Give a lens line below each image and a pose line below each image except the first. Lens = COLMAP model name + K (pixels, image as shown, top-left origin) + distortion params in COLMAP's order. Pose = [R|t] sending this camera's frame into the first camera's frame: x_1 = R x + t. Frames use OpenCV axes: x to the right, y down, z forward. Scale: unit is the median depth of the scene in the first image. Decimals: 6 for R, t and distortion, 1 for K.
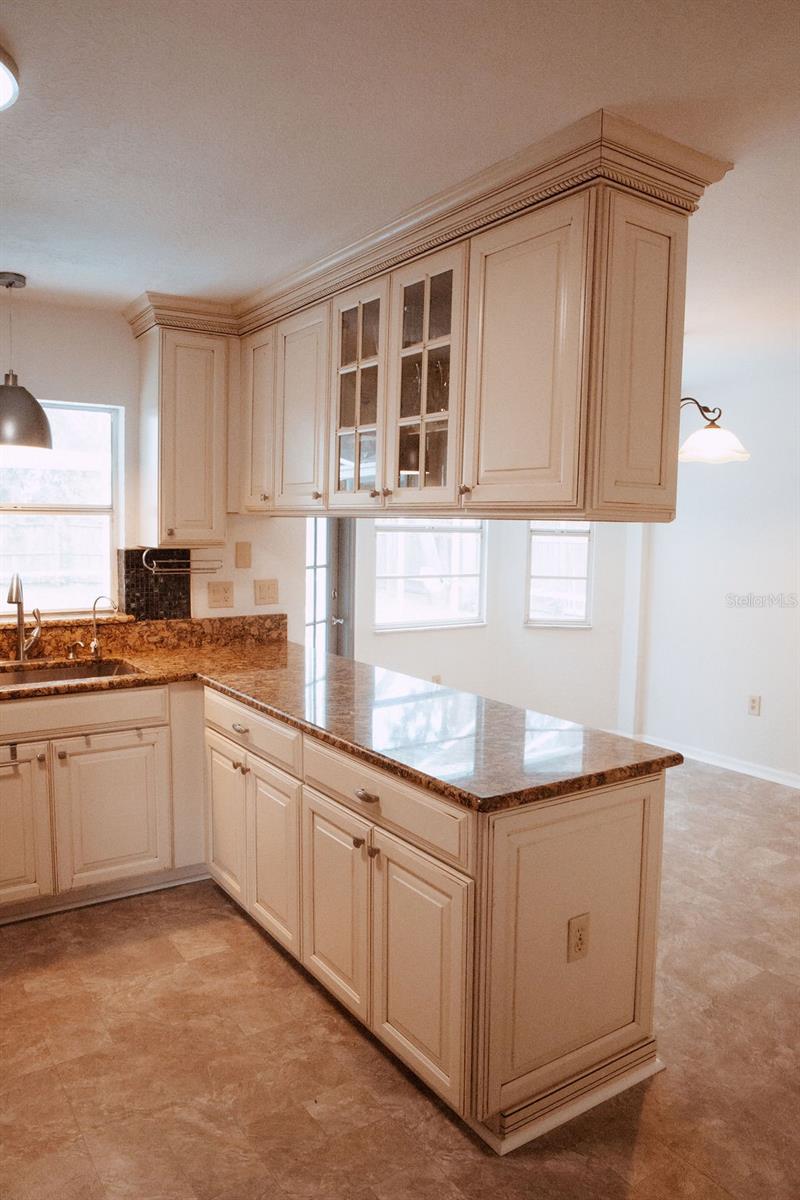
lens RADIAL K [[827.0, 0, 410.9], [0, 827.0, 592.4], [0, 0, 1]] dist [-0.041119, 0.038183]
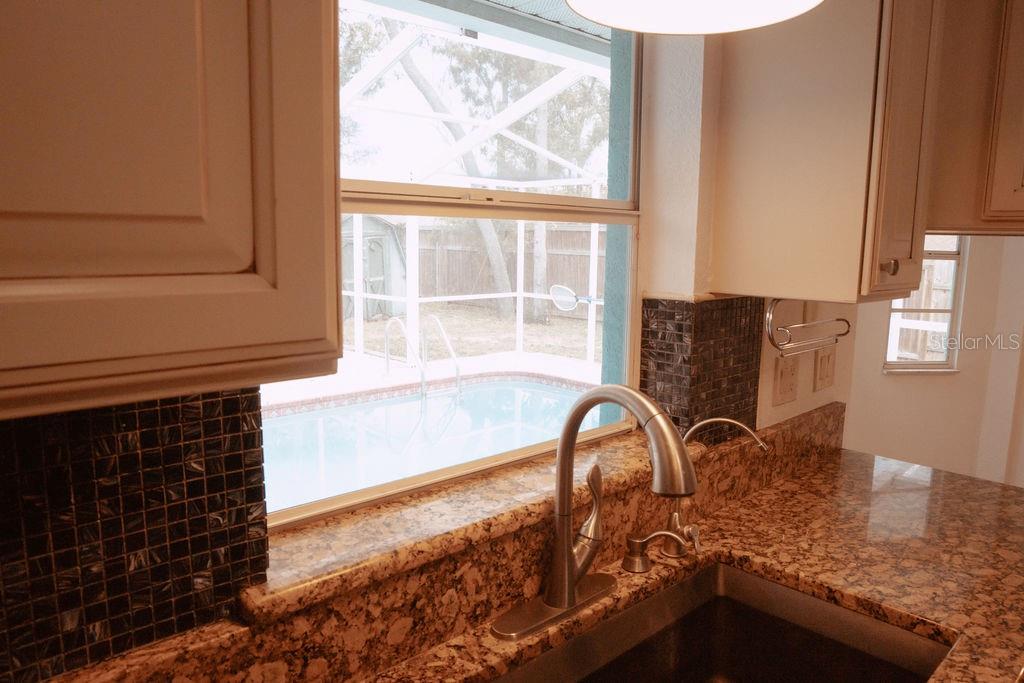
lens RADIAL K [[705.7, 0, 509.1], [0, 705.7, 343.0], [0, 0, 1]] dist [-0.041119, 0.038183]
pose [[0.987204, -0.024906, 0.157506, -0.616284], [0.015469, 0.998026, 0.060865, -0.065869], [-0.158711, -0.057650, 0.985641, 0.763316]]
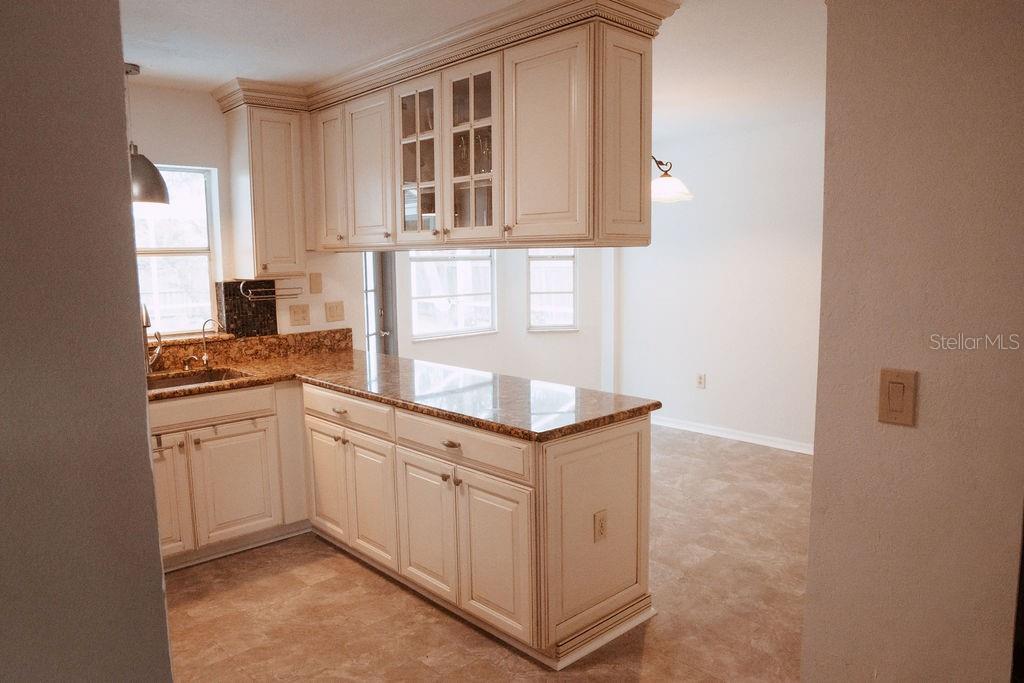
lens RADIAL K [[705.7, 0, 514.9], [0, 705.7, 334.6], [0, 0, 1]] dist [-0.041119, 0.038183]
pose [[0.988140, -0.048847, 0.145577, -0.080721], [0.044420, 0.998451, 0.033511, 0.014752], [-0.146988, -0.026647, 0.988779, -0.159255]]
